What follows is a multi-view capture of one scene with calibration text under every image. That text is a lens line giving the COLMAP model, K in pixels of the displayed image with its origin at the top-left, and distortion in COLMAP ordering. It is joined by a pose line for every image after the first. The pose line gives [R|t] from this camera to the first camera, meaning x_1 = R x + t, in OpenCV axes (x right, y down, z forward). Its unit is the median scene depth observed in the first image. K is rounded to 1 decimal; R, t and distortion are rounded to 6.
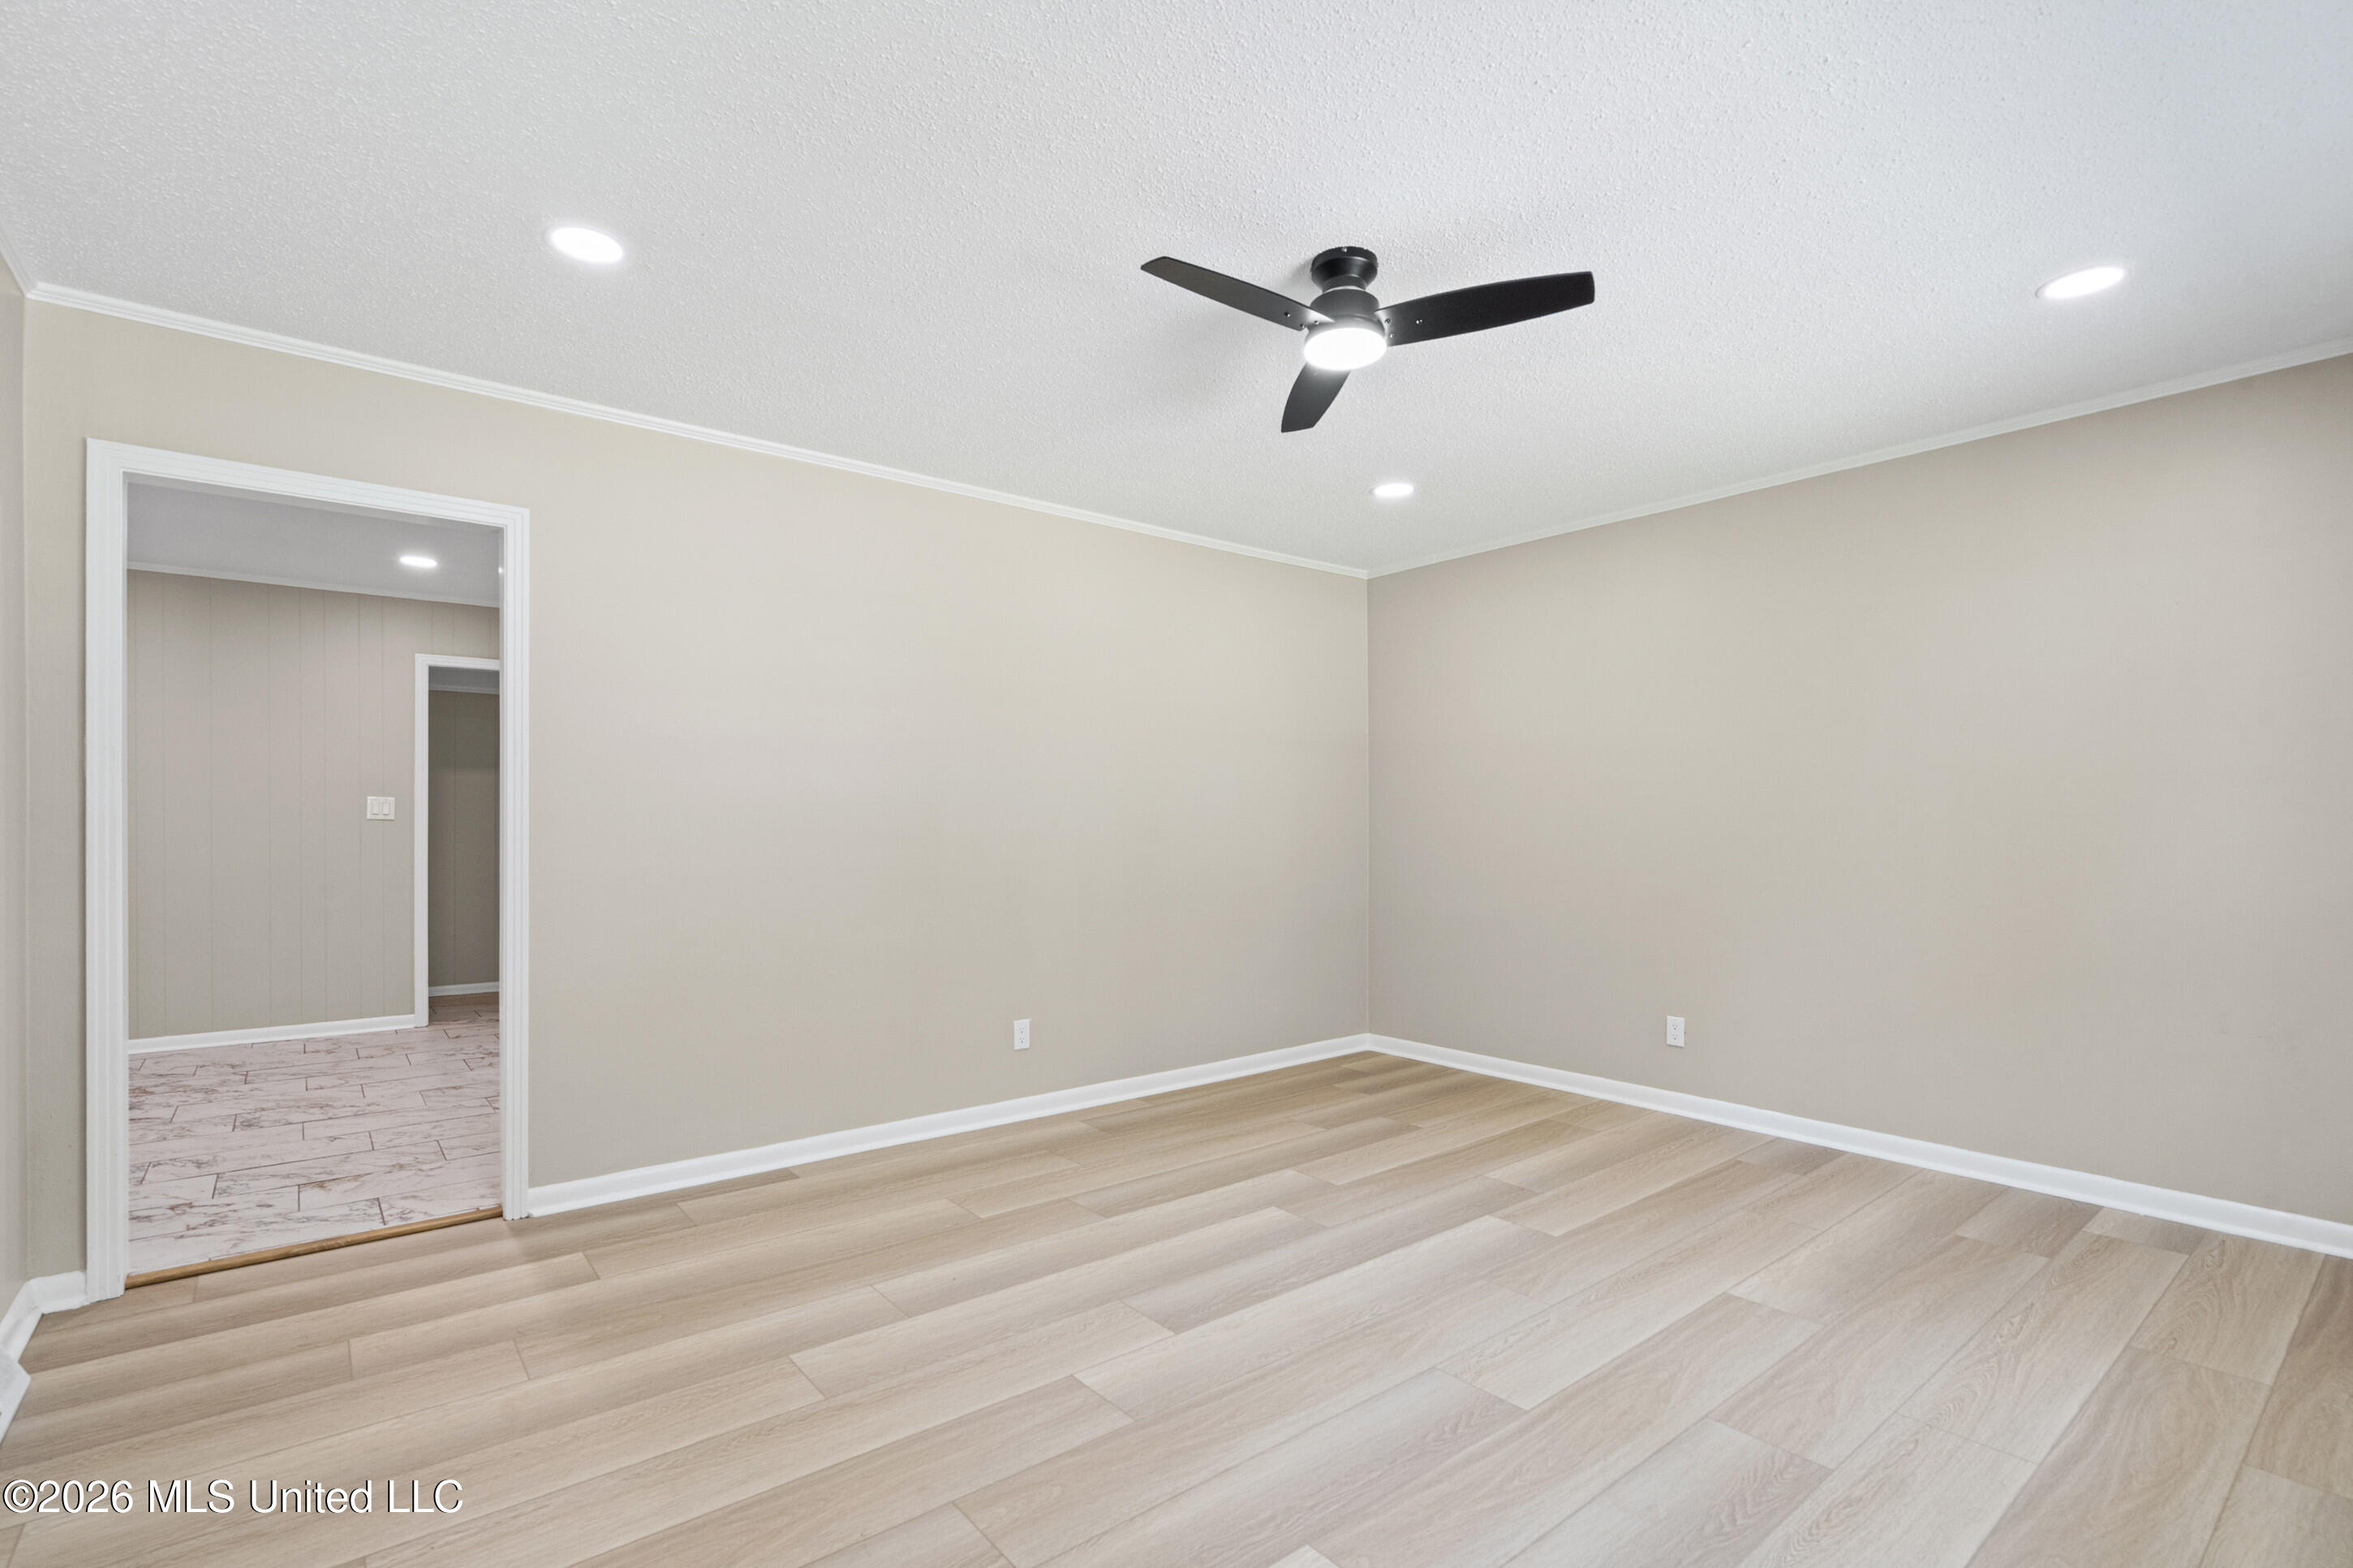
lens RADIAL K [[1077.5, 0, 1162.0], [0, 1077.5, 804.4], [0, 0, 1]] dist [-0.002761, 0.001781]
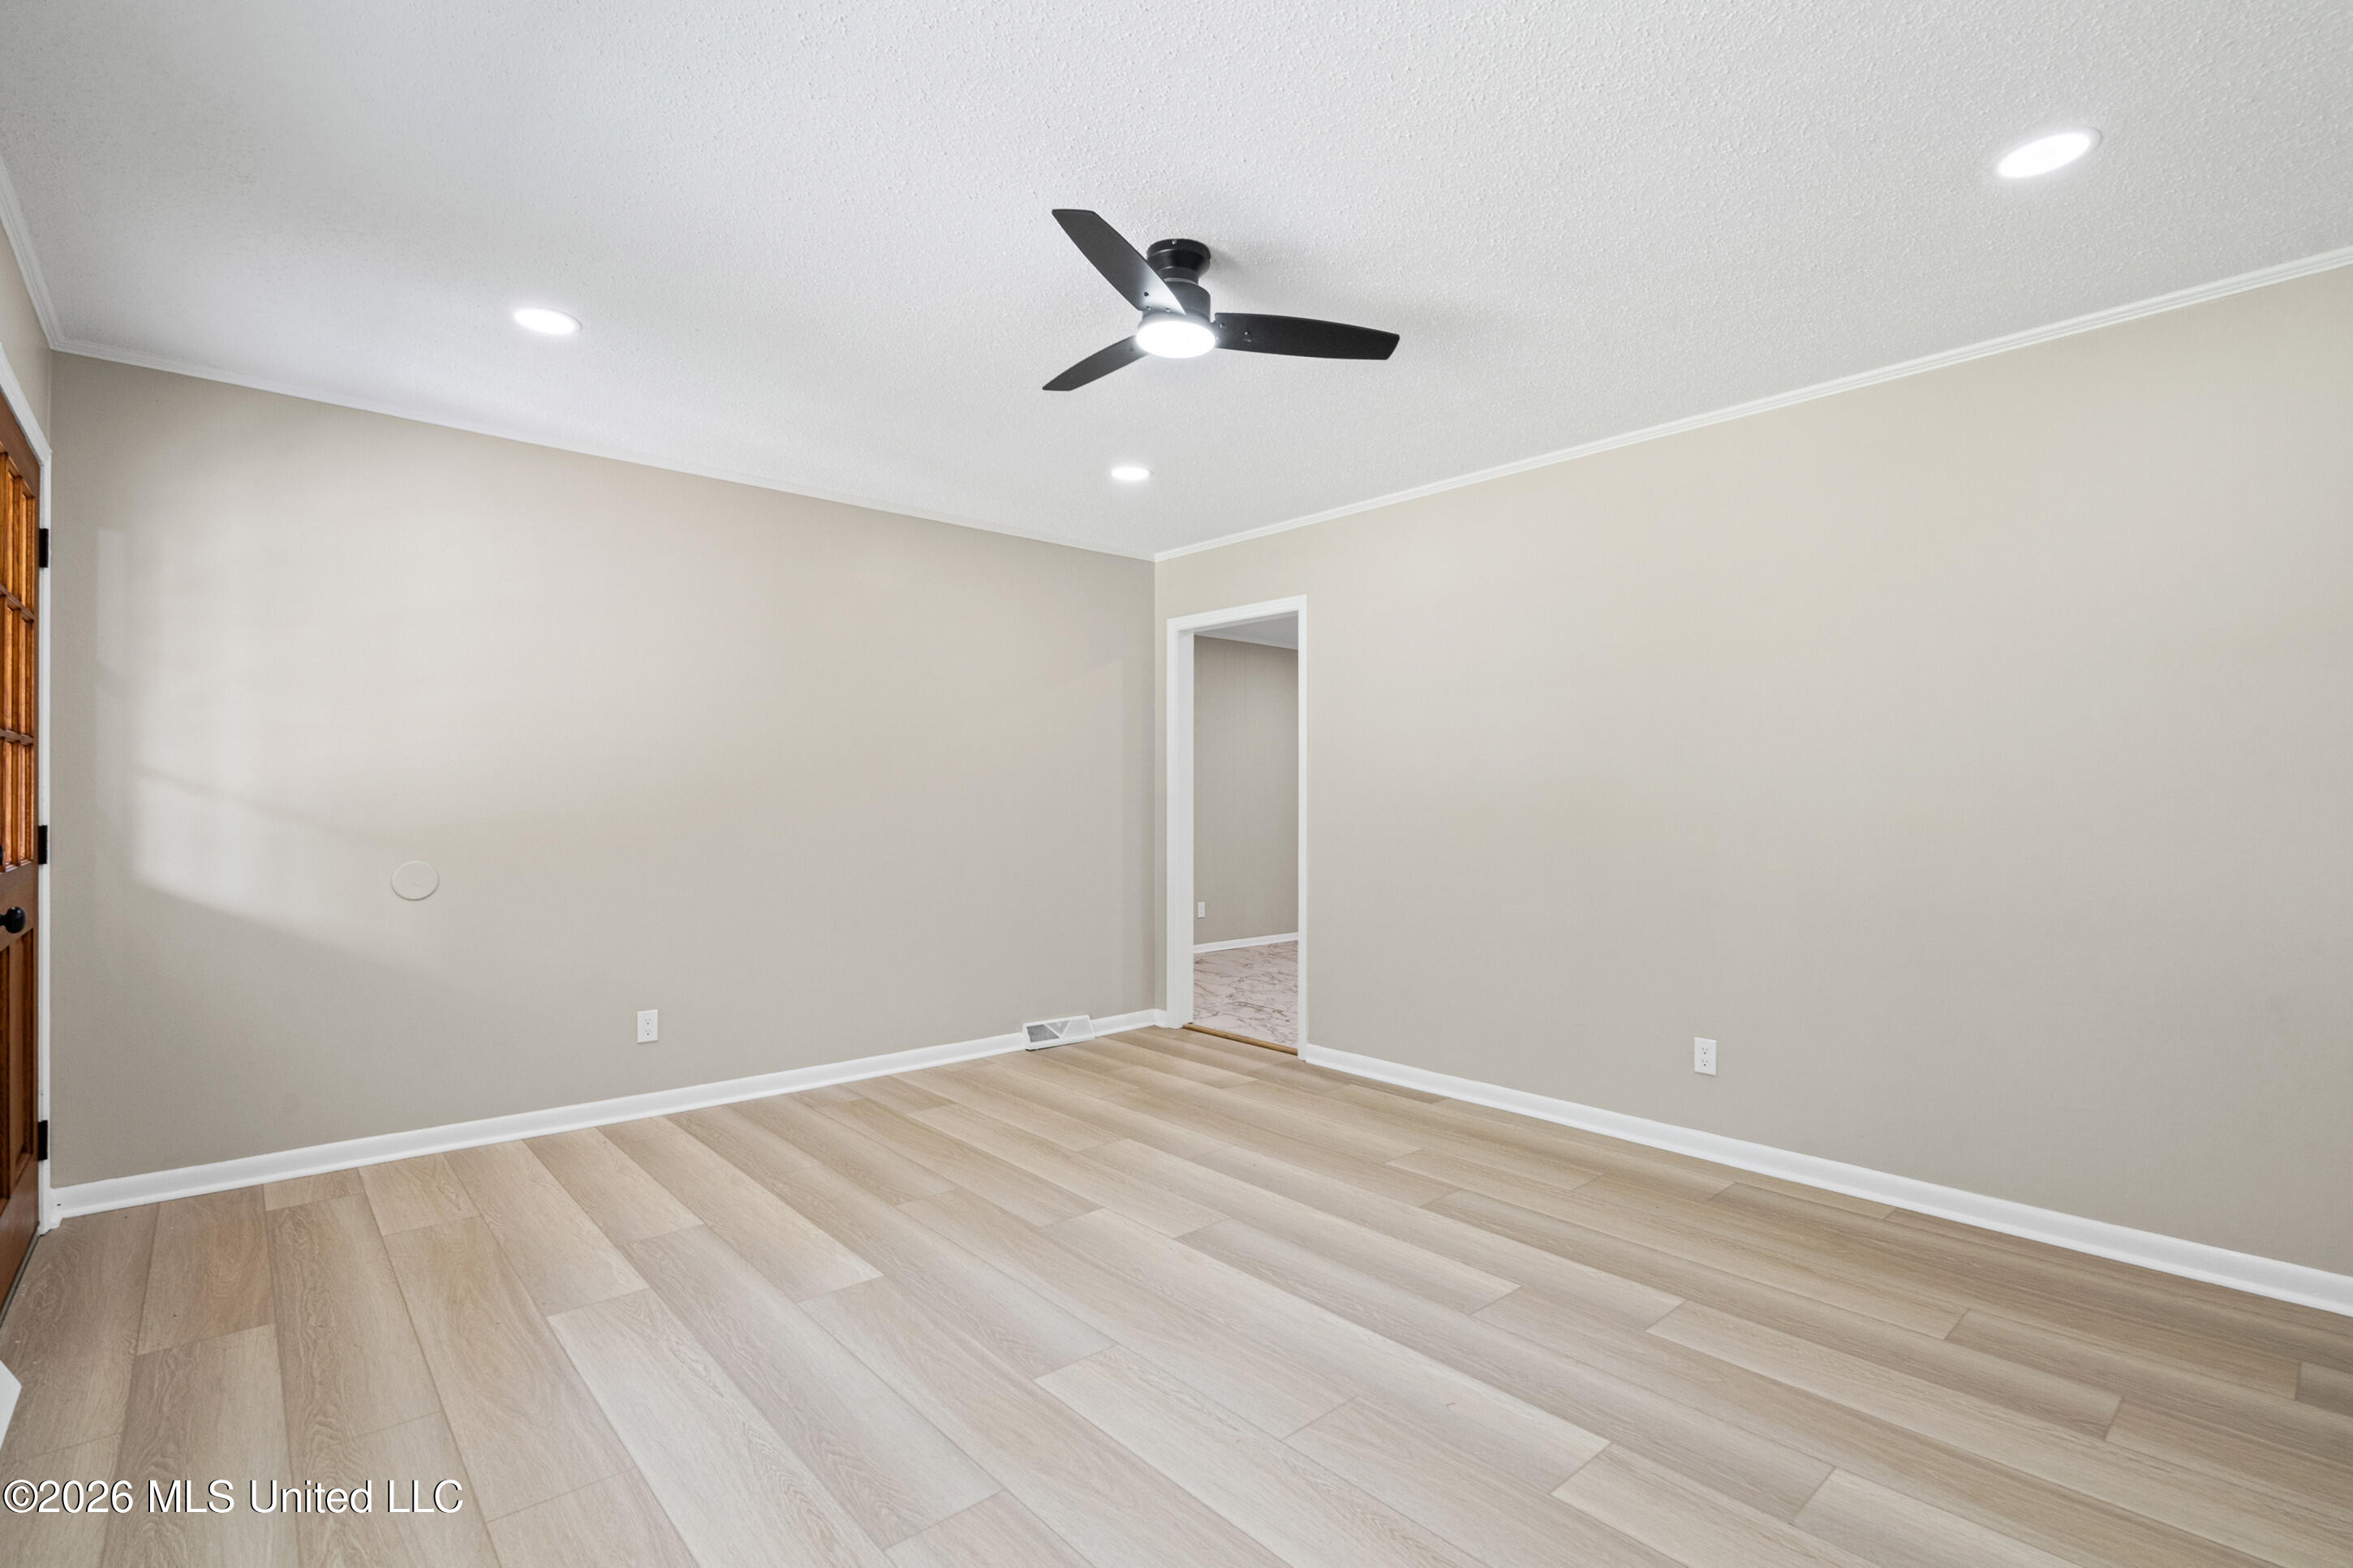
lens RADIAL K [[1077.5, 0, 1161.0], [0, 1077.5, 788.0], [0, 0, 1]] dist [-0.002761, 0.001781]
pose [[0.040961, -0.012902, -0.999077, 0.980470], [0.015290, 0.999808, -0.012284, 0.013445], [0.999044, -0.014772, 0.041150, 0.780035]]
